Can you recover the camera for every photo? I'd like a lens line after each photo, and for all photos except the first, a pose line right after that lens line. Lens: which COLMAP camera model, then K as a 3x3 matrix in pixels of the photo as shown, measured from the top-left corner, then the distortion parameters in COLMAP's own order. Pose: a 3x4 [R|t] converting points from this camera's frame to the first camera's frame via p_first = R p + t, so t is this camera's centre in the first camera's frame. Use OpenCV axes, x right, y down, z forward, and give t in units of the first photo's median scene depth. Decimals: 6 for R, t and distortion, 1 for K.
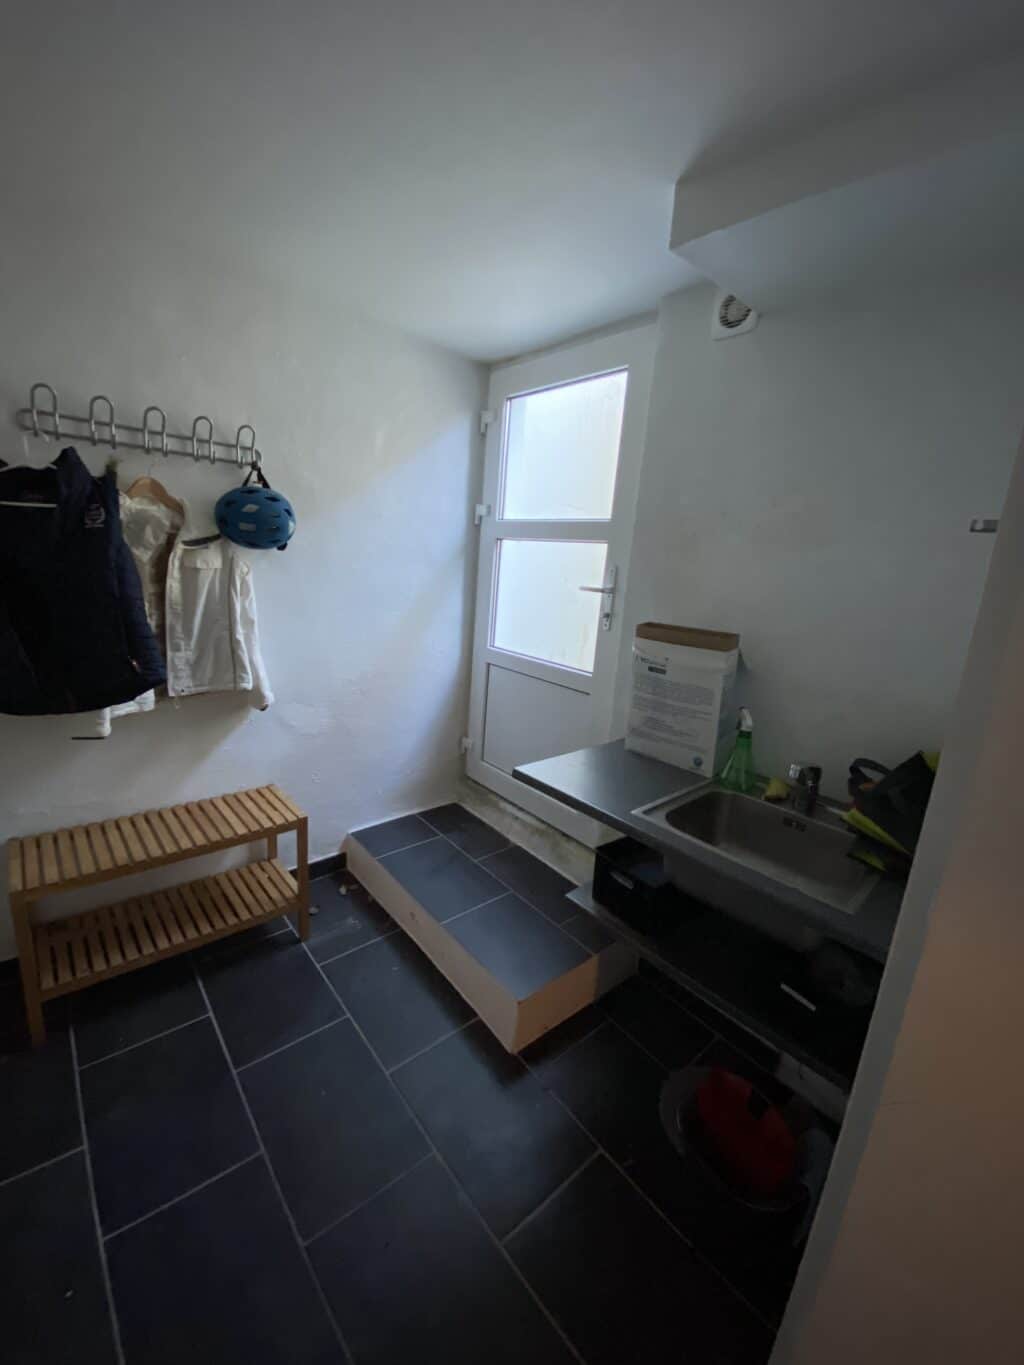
lens RADIAL K [[546.6, 0, 519.2], [0, 546.6, 672.8], [0, 0, 1]] dist [0.034288, -0.034932]
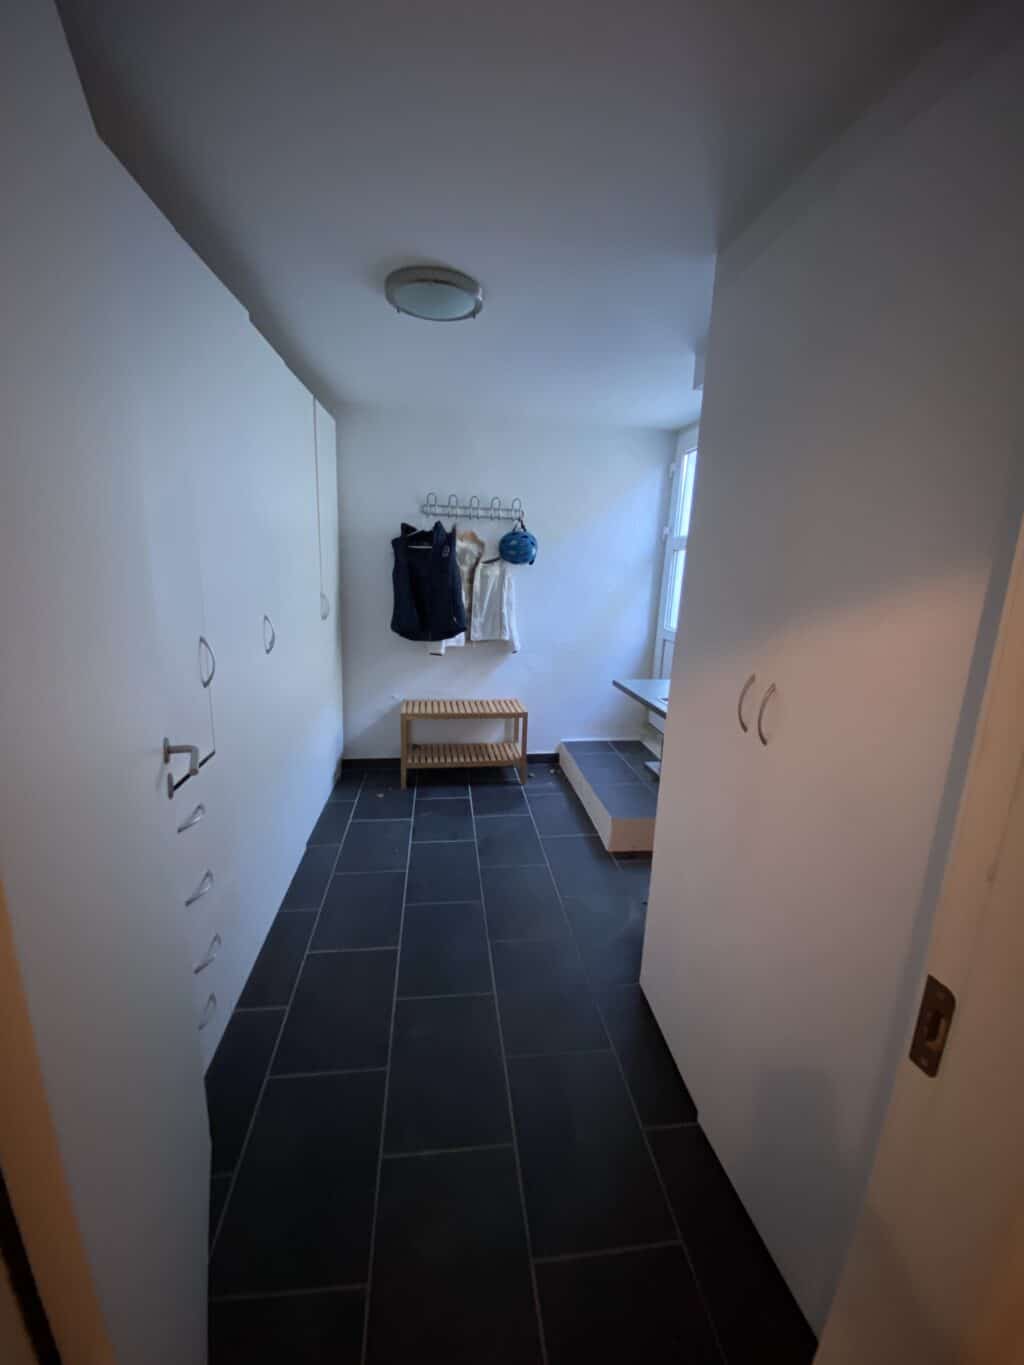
lens RADIAL K [[546.6, 0, 519.2], [0, 546.6, 672.8], [0, 0, 1]] dist [0.034288, -0.034932]
pose [[0.841797, 0.066852, -0.535639, 0.557243], [-0.084868, 0.996351, -0.009022, 0.158791], [0.533081, 0.053053, 0.844399, -0.543576]]
